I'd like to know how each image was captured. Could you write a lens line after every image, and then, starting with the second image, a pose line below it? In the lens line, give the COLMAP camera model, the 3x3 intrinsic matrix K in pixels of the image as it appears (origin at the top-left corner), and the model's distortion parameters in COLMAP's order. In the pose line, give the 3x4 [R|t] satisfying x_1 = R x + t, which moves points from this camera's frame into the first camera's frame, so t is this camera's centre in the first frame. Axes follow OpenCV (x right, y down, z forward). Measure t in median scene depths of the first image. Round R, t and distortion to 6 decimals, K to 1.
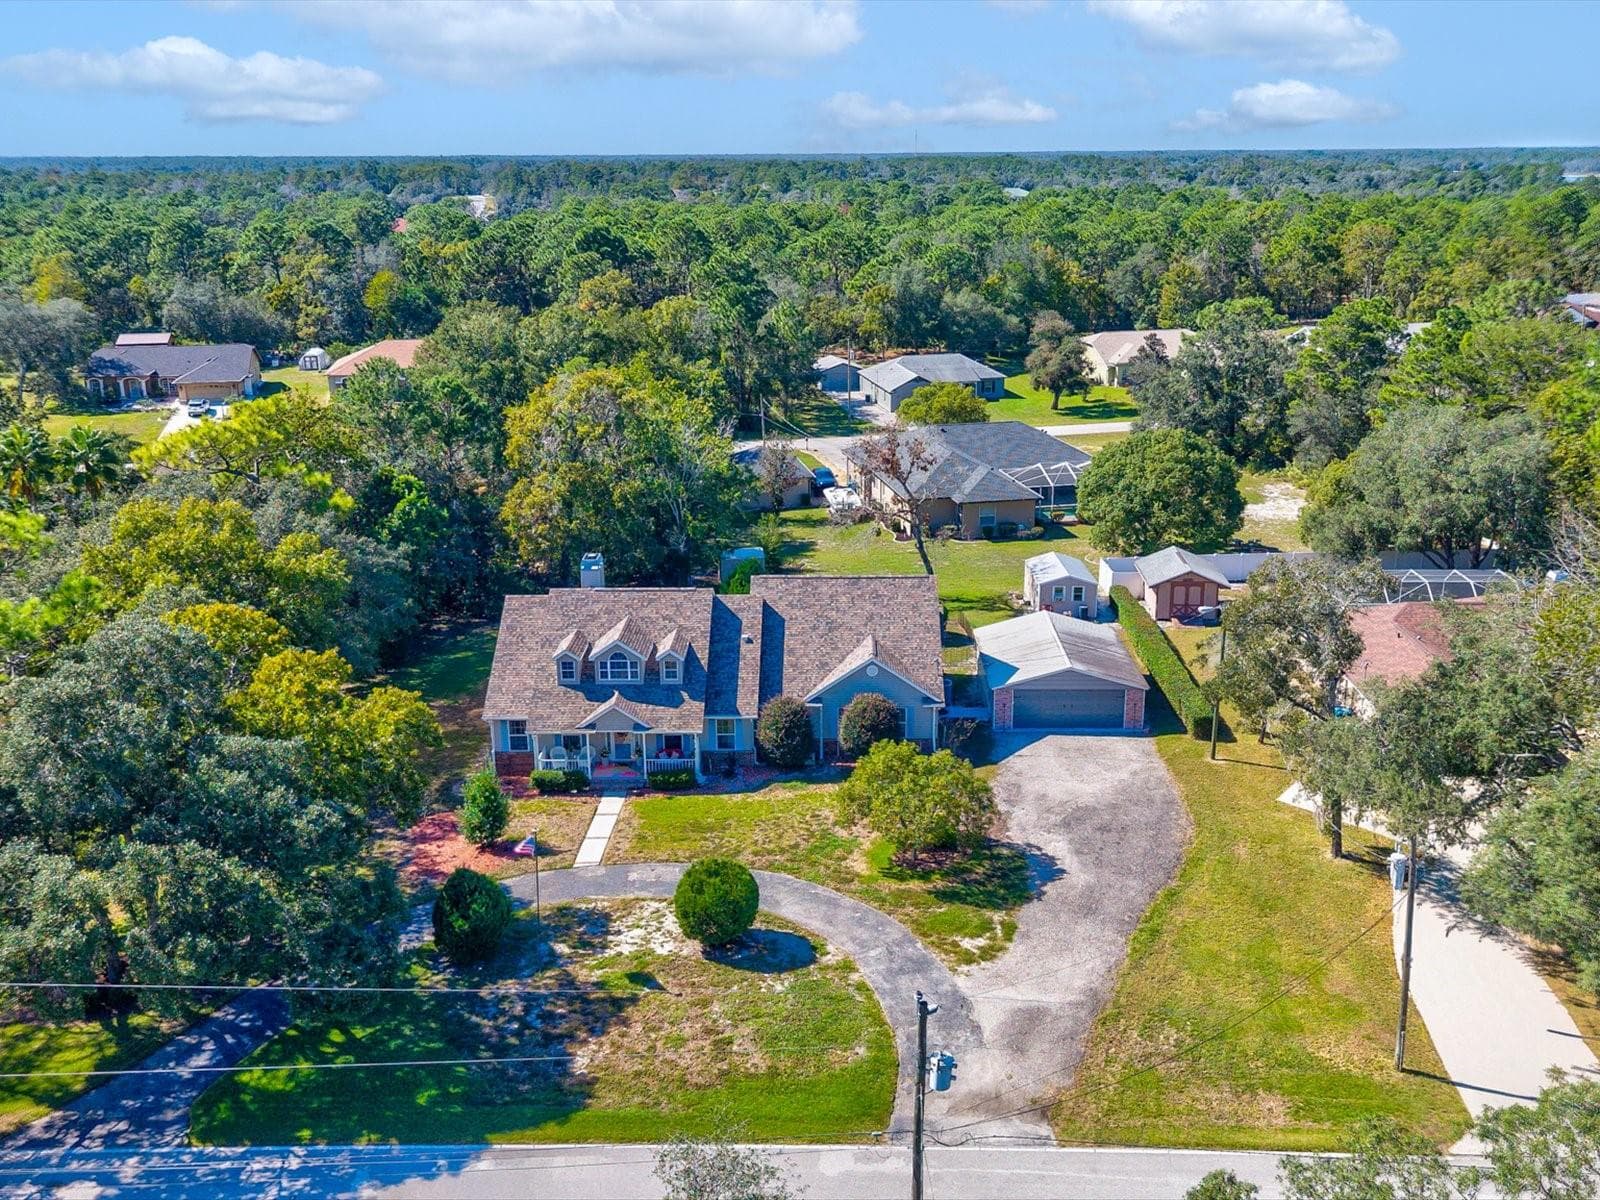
lens RADIAL K [[1466.6, 0, 800.5], [0, 1466.6, 617.0], [0, 0, 1]] dist [0.079316, -0.118397]
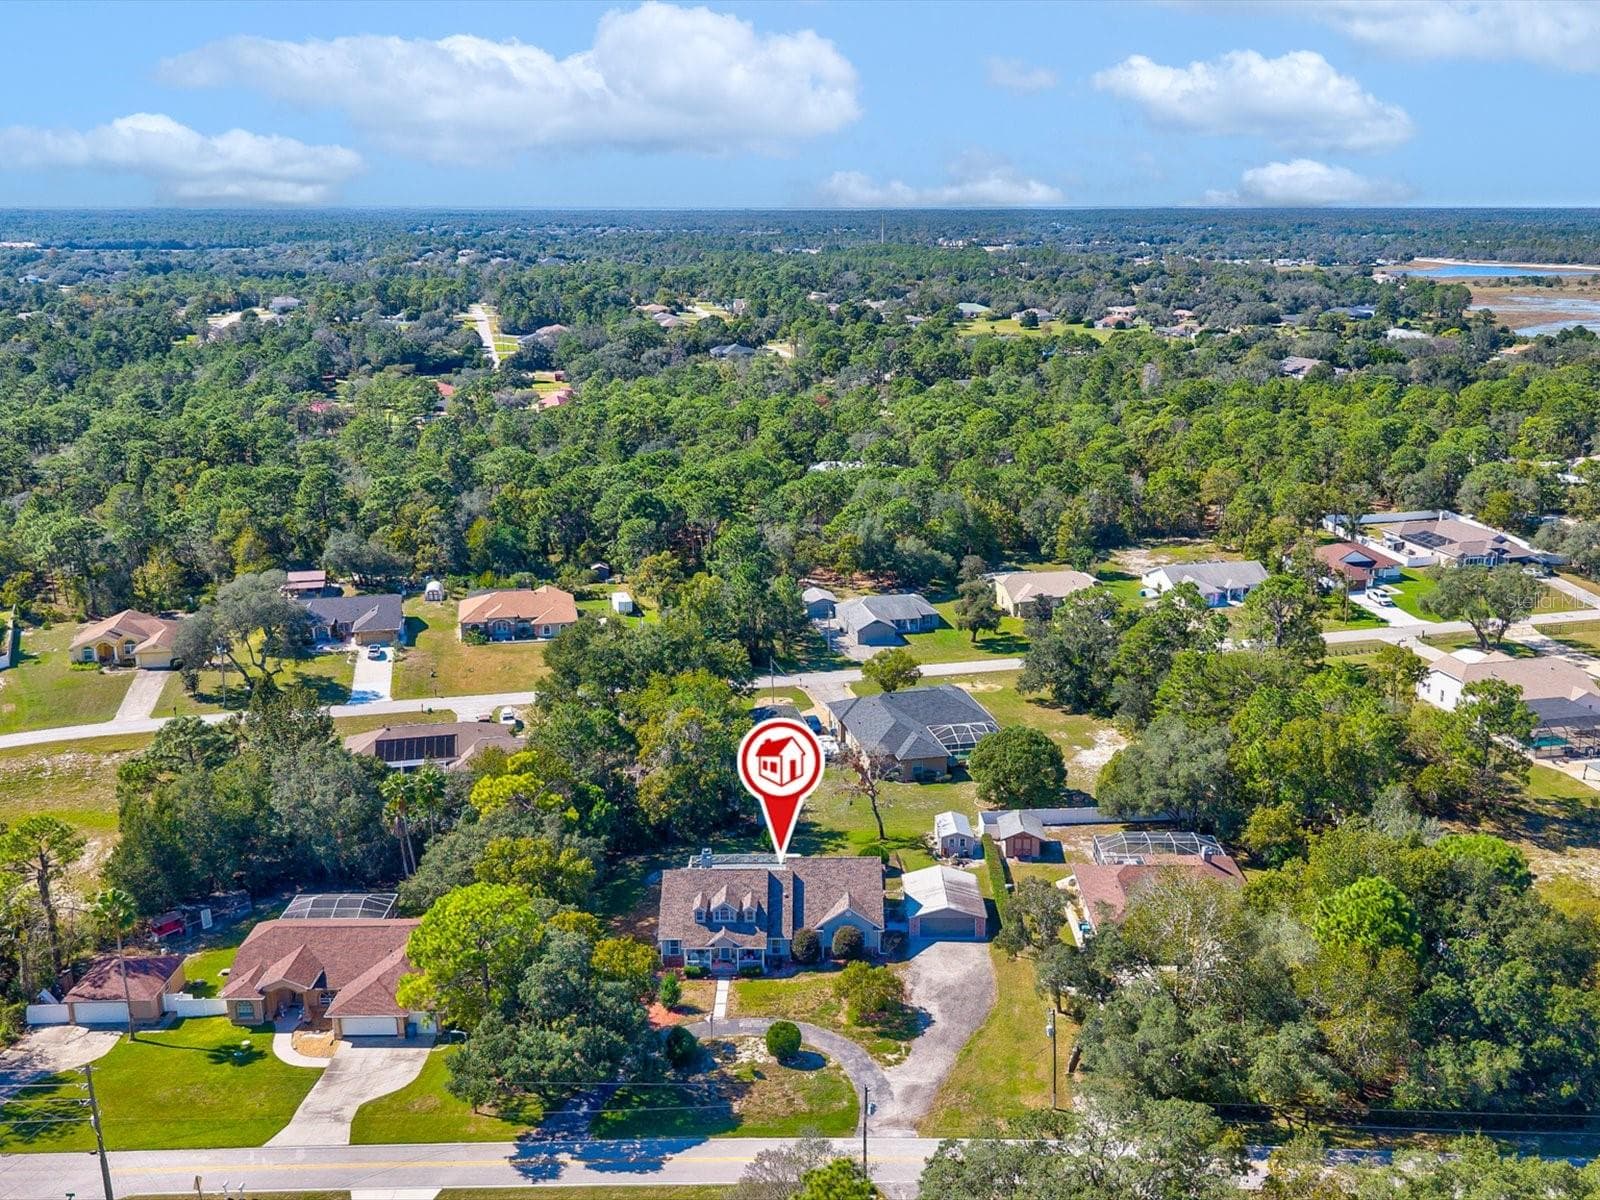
lens RADIAL K [[1466.6, 0, 800.5], [0, 1466.6, 617.0], [0, 0, 1]] dist [0.079316, -0.118397]
pose [[0.999766, 0.001684, 0.021574, -0.063844], [-0.000943, 0.999412, -0.034280, -0.314765], [-0.021619, 0.034252, 0.999179, -1.083727]]
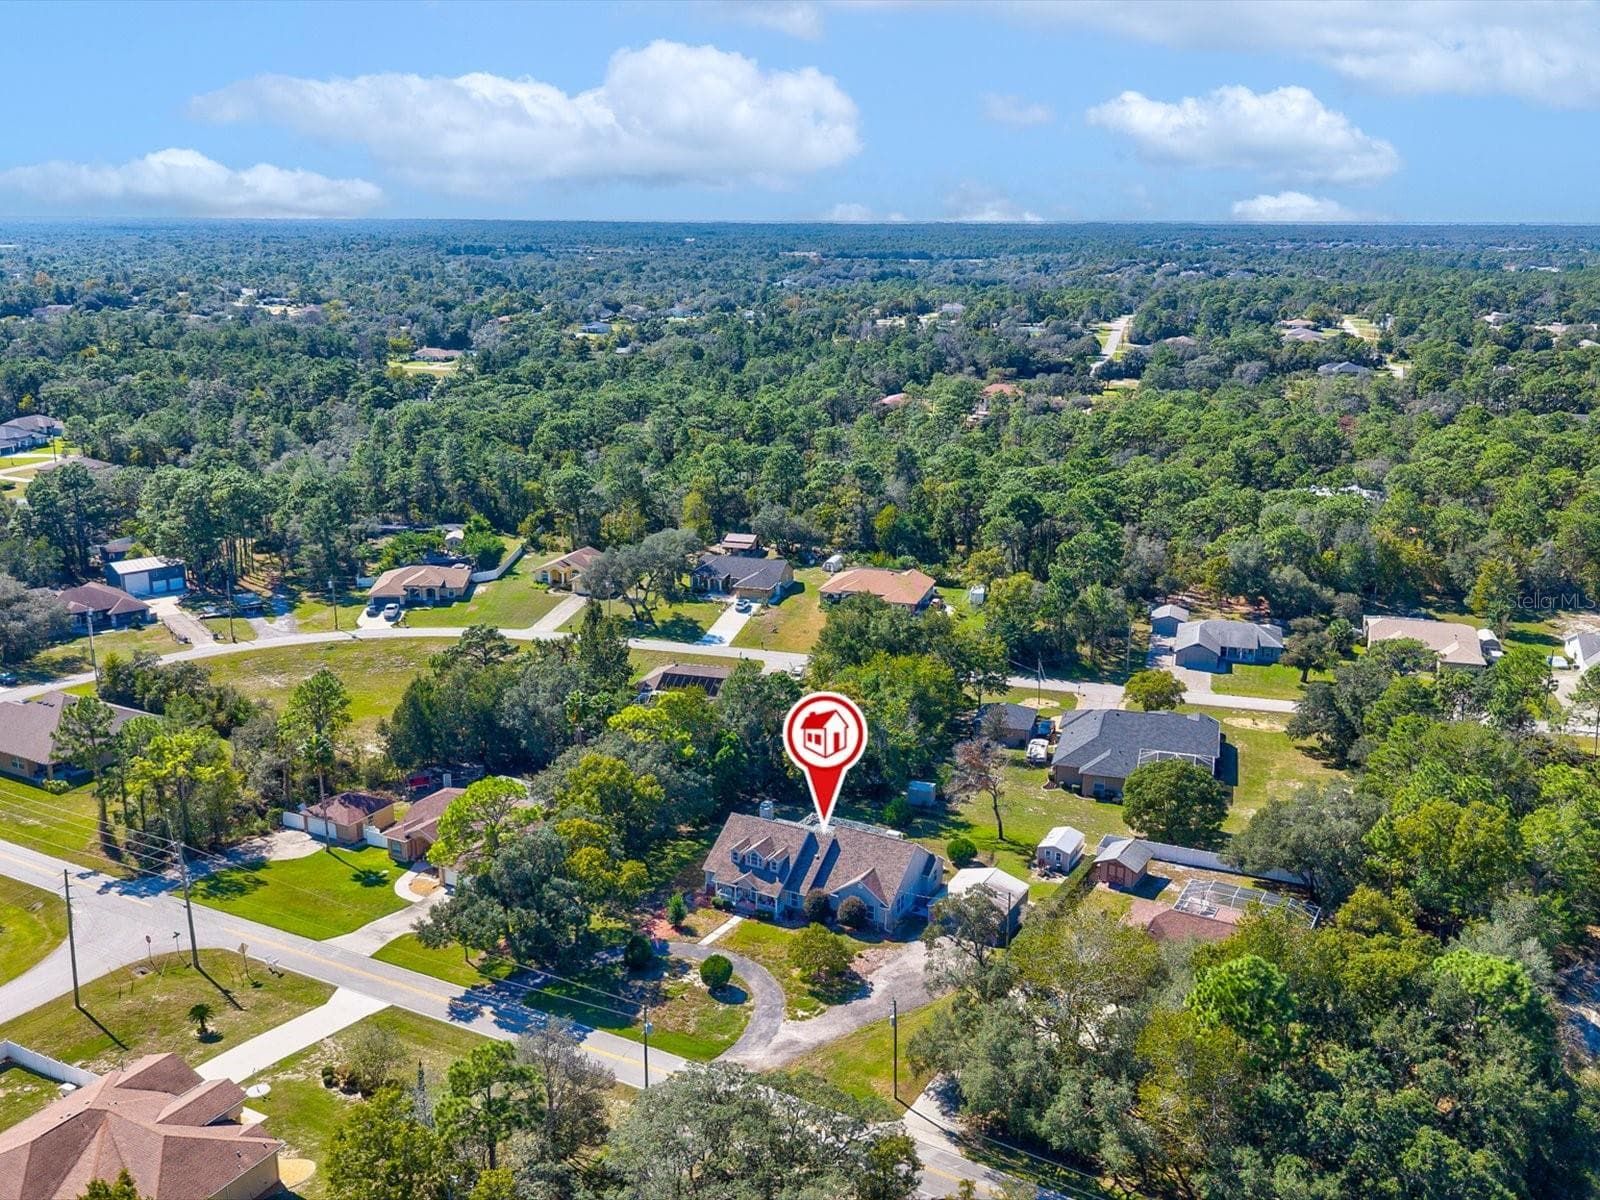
lens RADIAL K [[1381.7, 0, 800.0], [0, 1381.7, 600.0], [0, 0, 1]] dist [0.162838, -0.490464]
pose [[0.889798, 0.136333, -0.435515, 0.847247], [-0.152936, 0.988231, -0.003109, -0.380232], [0.429965, 0.069372, 0.900176, -0.979736]]
